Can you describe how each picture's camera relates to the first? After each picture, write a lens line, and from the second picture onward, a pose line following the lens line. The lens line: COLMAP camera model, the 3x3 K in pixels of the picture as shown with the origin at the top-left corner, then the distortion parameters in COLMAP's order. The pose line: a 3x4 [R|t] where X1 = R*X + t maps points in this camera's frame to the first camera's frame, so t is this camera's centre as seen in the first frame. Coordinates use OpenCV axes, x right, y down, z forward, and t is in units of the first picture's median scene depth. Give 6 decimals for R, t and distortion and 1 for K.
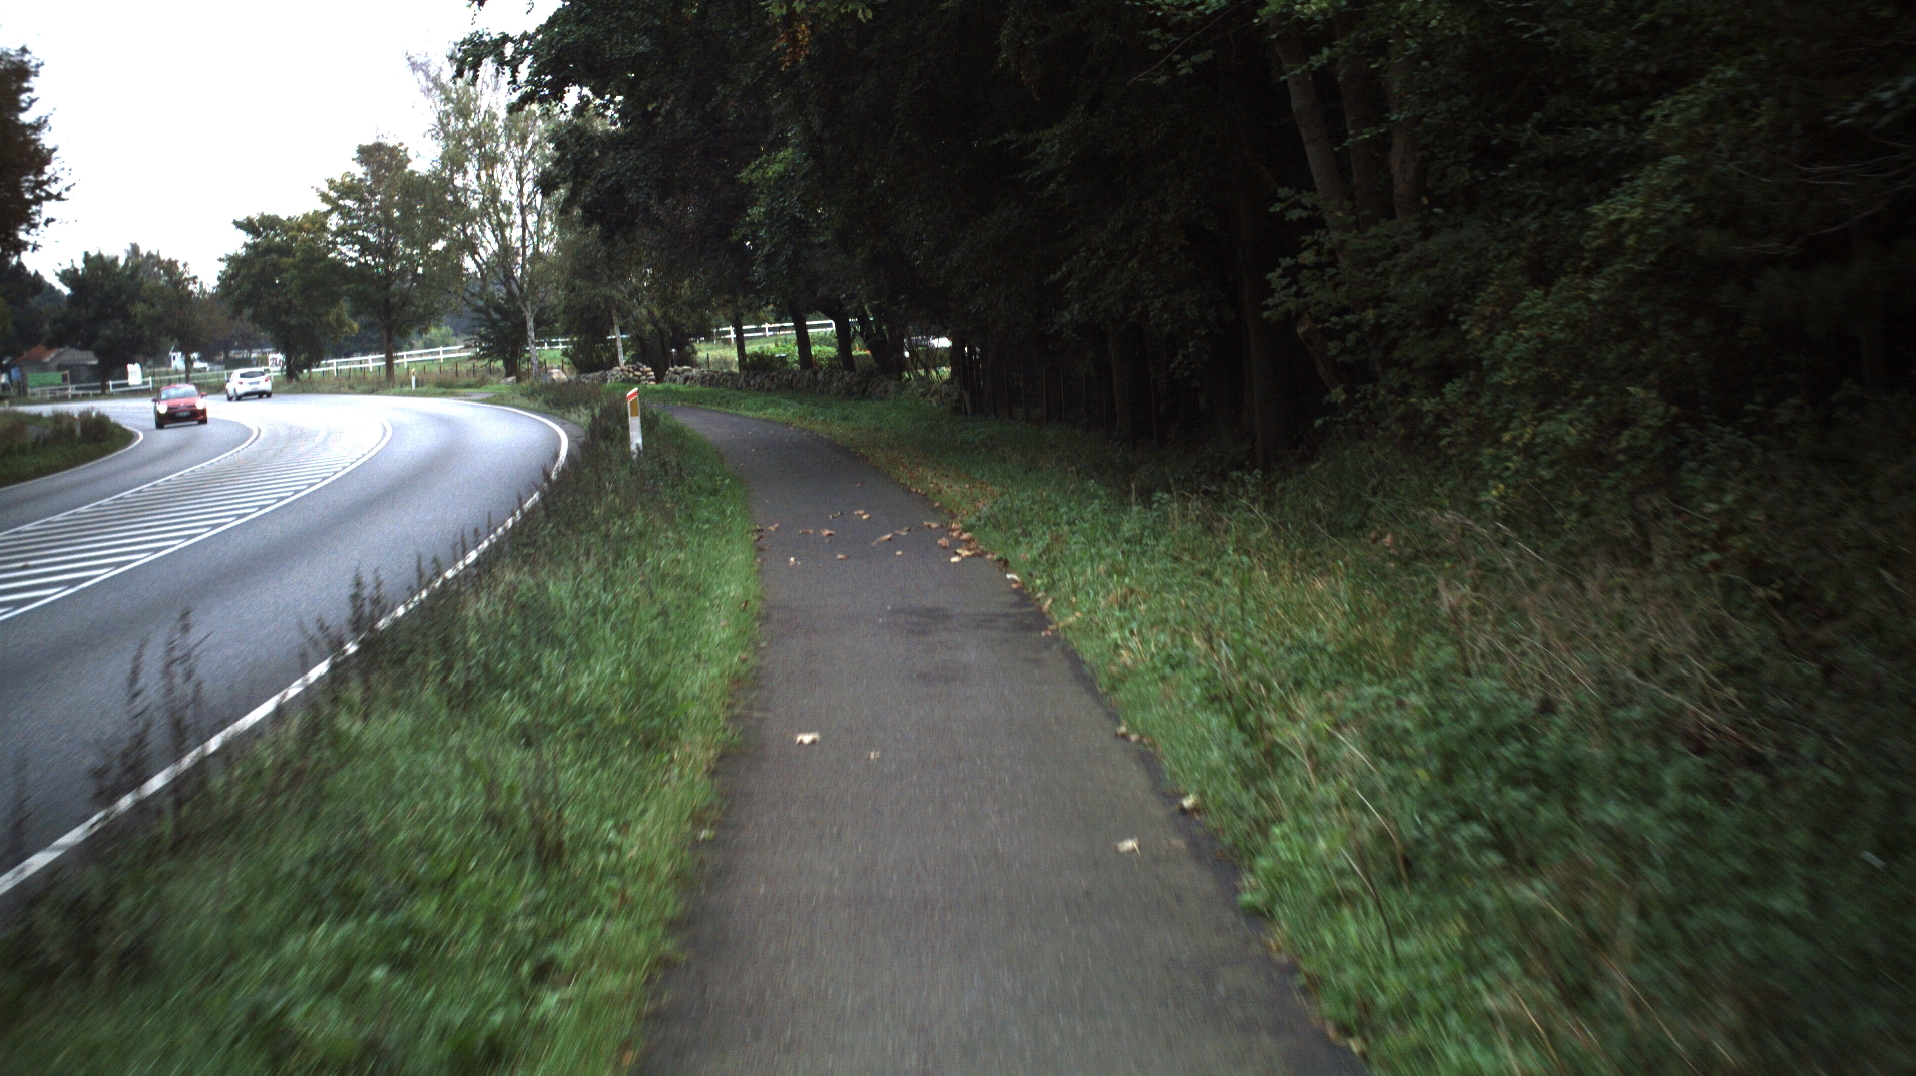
lens RADIAL K [[3363.8, 0, 957.0], [0, 3363.8, 528.5], [0, 0, 1]] dist [-0.222332, 0.000000]
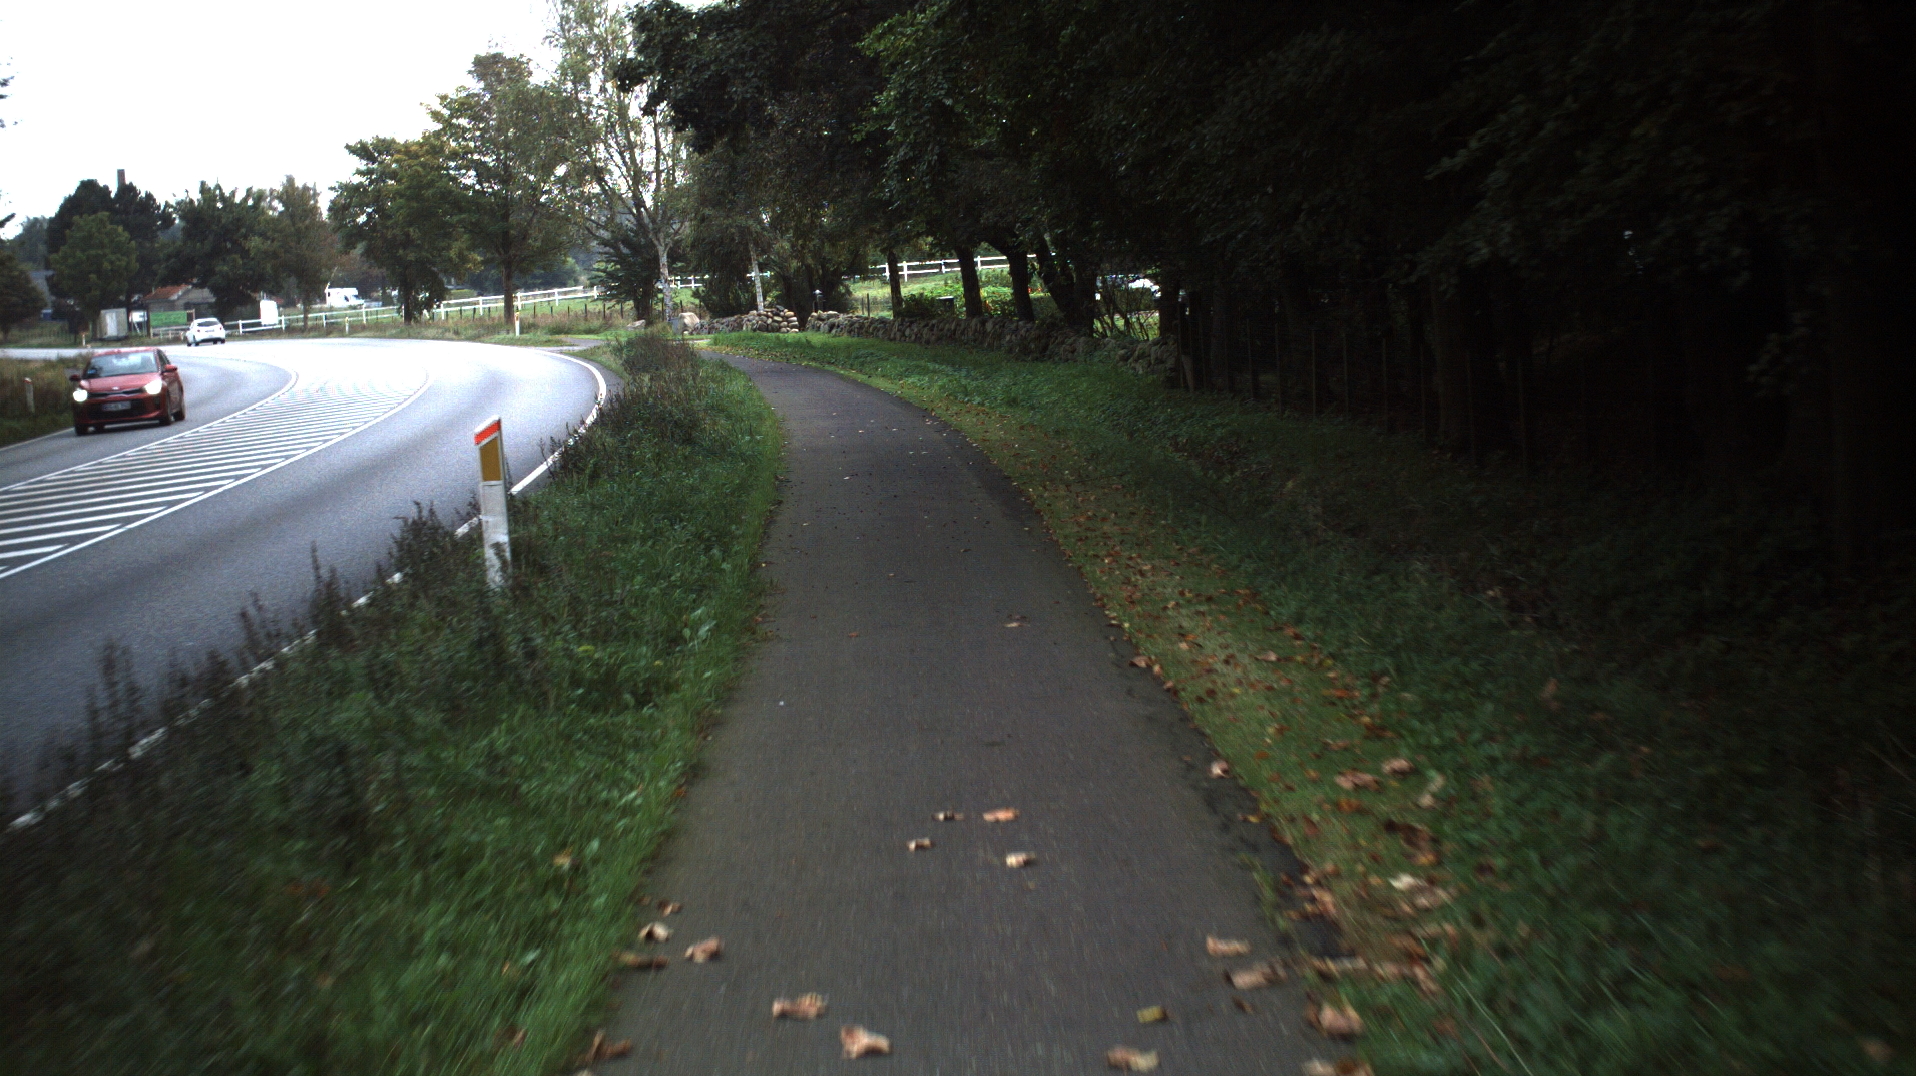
lens RADIAL K [[3363.8, 0, 965.7], [0, 3363.8, 546.3], [0, 0, 1]] dist [-0.222332, 0.000000]
pose [[0.998613, 0.004814, -0.052434, -0.006513], [-0.003529, 0.999692, 0.024583, -0.018271], [0.052536, -0.024364, 0.998322, 0.293630]]
